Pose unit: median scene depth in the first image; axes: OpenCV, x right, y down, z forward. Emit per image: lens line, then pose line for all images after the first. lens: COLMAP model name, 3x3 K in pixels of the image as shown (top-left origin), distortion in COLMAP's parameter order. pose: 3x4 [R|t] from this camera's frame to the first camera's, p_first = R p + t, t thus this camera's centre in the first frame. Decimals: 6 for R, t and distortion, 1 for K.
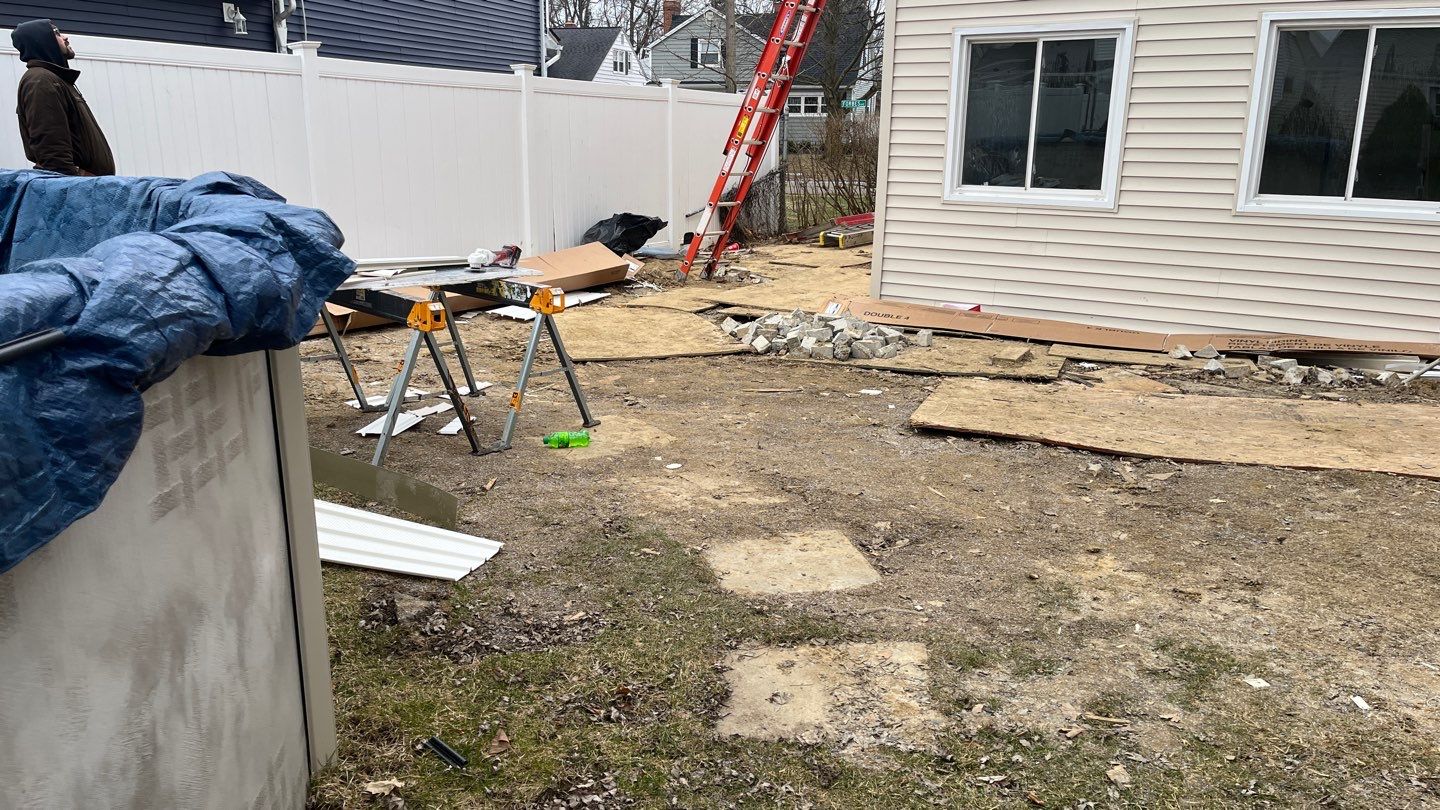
lens RADIAL K [[1082.0, 0, 724.5], [0, 1082.0, 414.9], [0, 0, 1]] dist [0.063447, -0.085998]
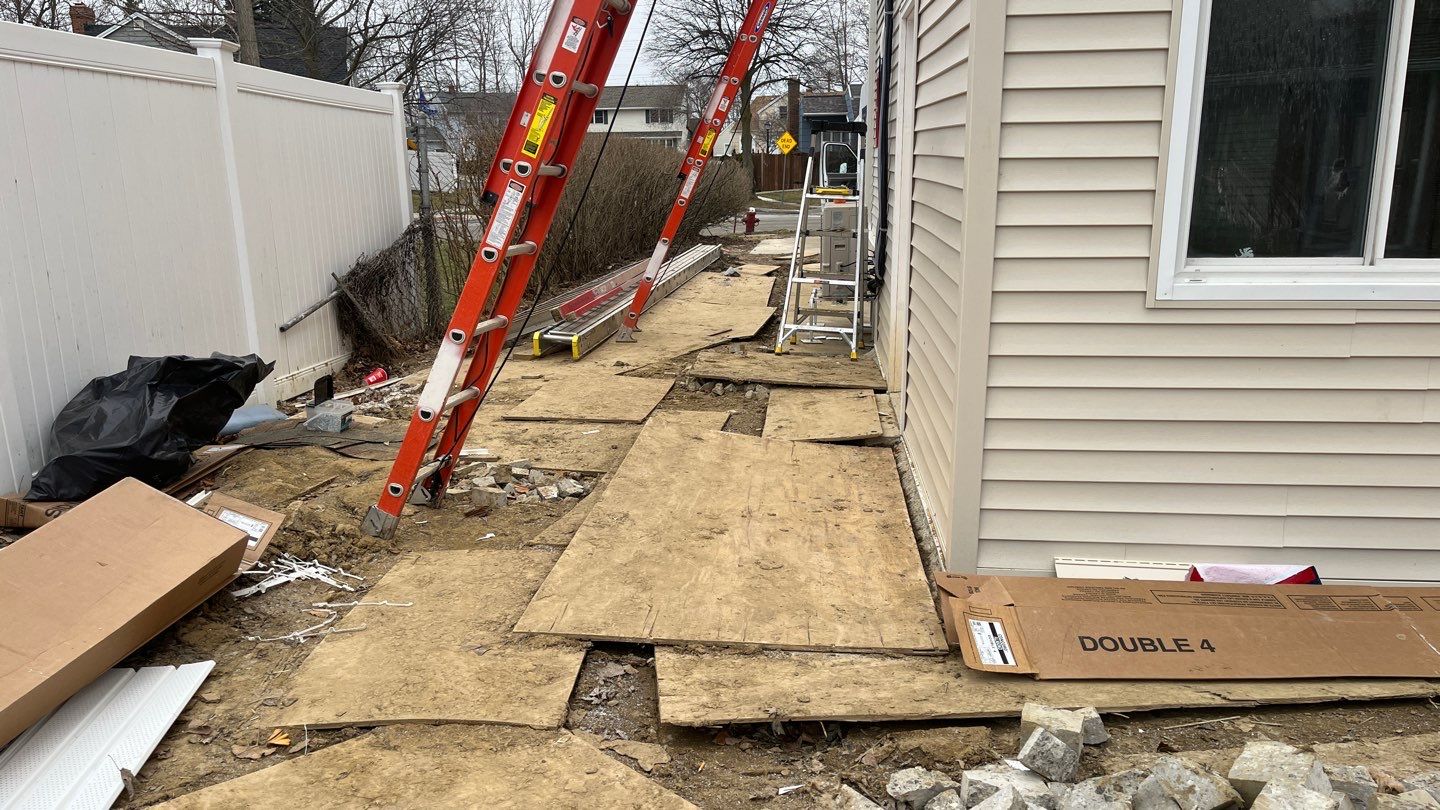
lens RADIAL K [[1082.0, 0, 724.5], [0, 1082.0, 414.9], [0, 0, 1]] dist [0.063447, -0.085998]
pose [[0.889733, -0.121362, 0.440052, -0.090188], [0.134604, 0.990899, 0.001126, -0.140368], [-0.436184, 0.058231, 0.897971, 0.567070]]
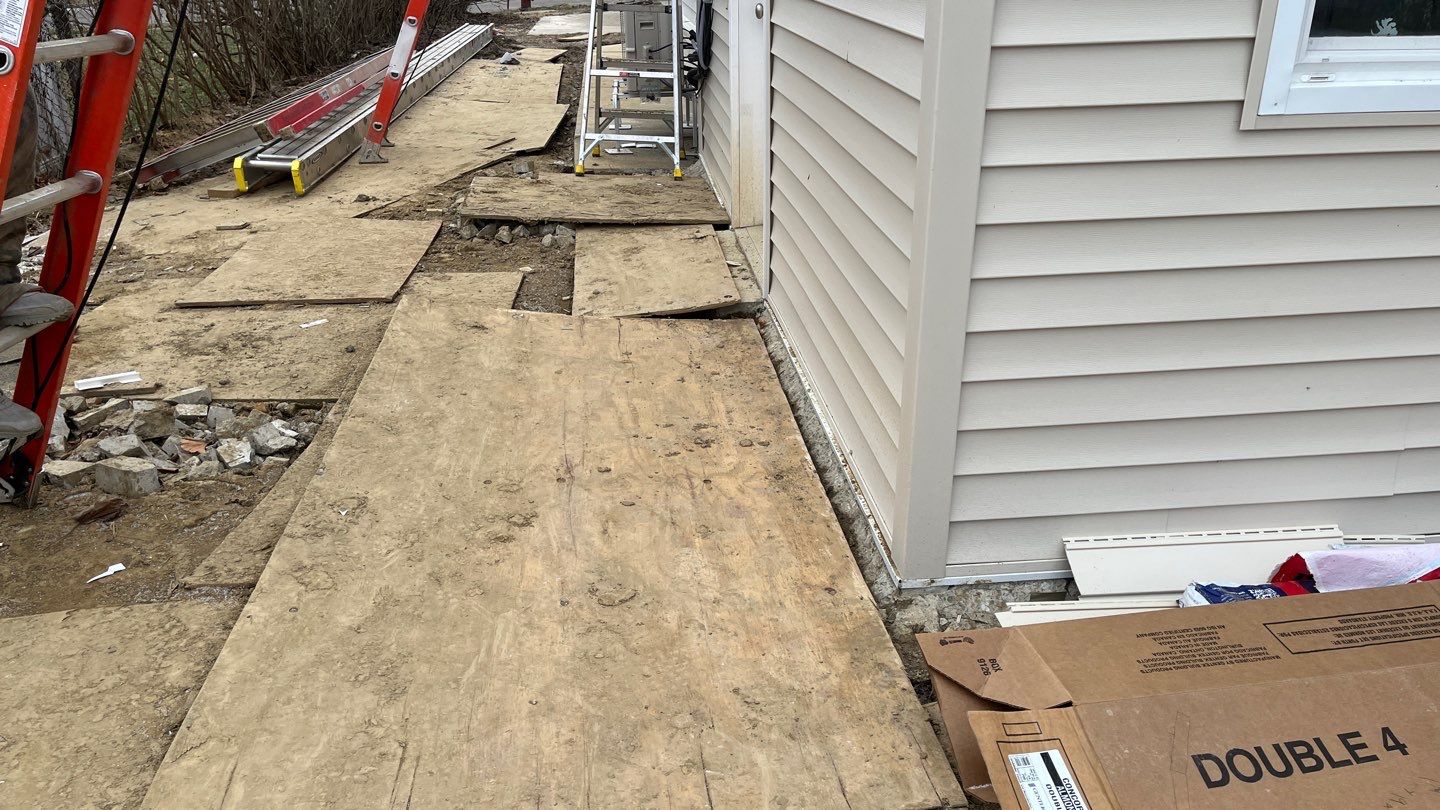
lens RADIAL K [[1082.0, 0, 724.5], [0, 1082.0, 414.9], [0, 0, 1]] dist [0.063447, -0.085998]
pose [[0.785719, -0.271798, 0.555672, -0.021967], [0.178770, 0.959739, 0.216661, -0.163255], [-0.592188, -0.070897, 0.802675, 0.694492]]
